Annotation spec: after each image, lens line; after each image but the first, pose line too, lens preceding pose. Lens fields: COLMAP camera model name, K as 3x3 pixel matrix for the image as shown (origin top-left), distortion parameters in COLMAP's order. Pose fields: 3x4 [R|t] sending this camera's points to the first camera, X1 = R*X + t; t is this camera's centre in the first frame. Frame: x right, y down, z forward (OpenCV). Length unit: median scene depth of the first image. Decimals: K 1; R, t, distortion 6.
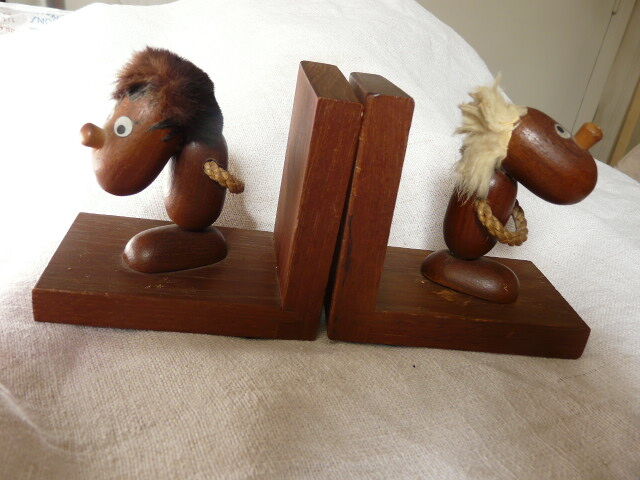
lens RADIAL K [[528.5, 0, 320.0], [0, 528.5, 240.0], [0, 0, 1]] dist [-0.009138, -0.003293]
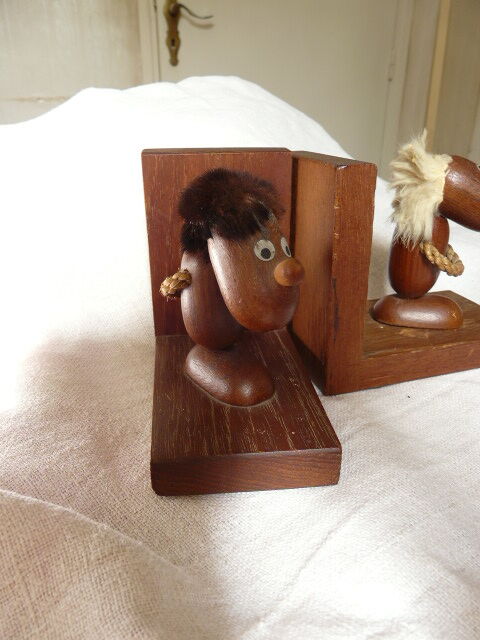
lens RADIAL K [[528.5, 0, 240.0], [0, 528.5, 320.0], [0, 0, 1]] dist [-0.009138, -0.003293]
pose [[0.958713, -0.224087, 0.175084, -0.328065], [0.224590, 0.974302, 0.017196, -0.023866], [-0.174438, 0.022836, 0.984403, -0.044456]]
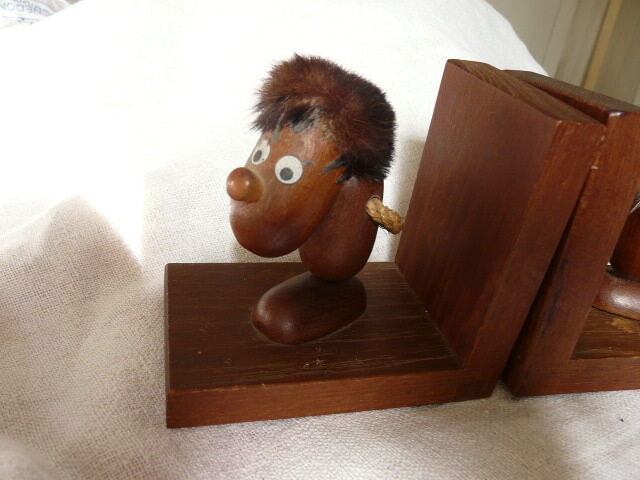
lens RADIAL K [[524.3, 0, 319.8], [0, 524.3, 227.5], [0, 0, 1]] dist [-0.004117, 0.002711]
pose [[0.990353, -0.076670, 0.115421, -0.385276], [0.070528, 0.995915, 0.056391, -0.157920], [-0.119273, -0.047707, 0.991715, 0.241506]]
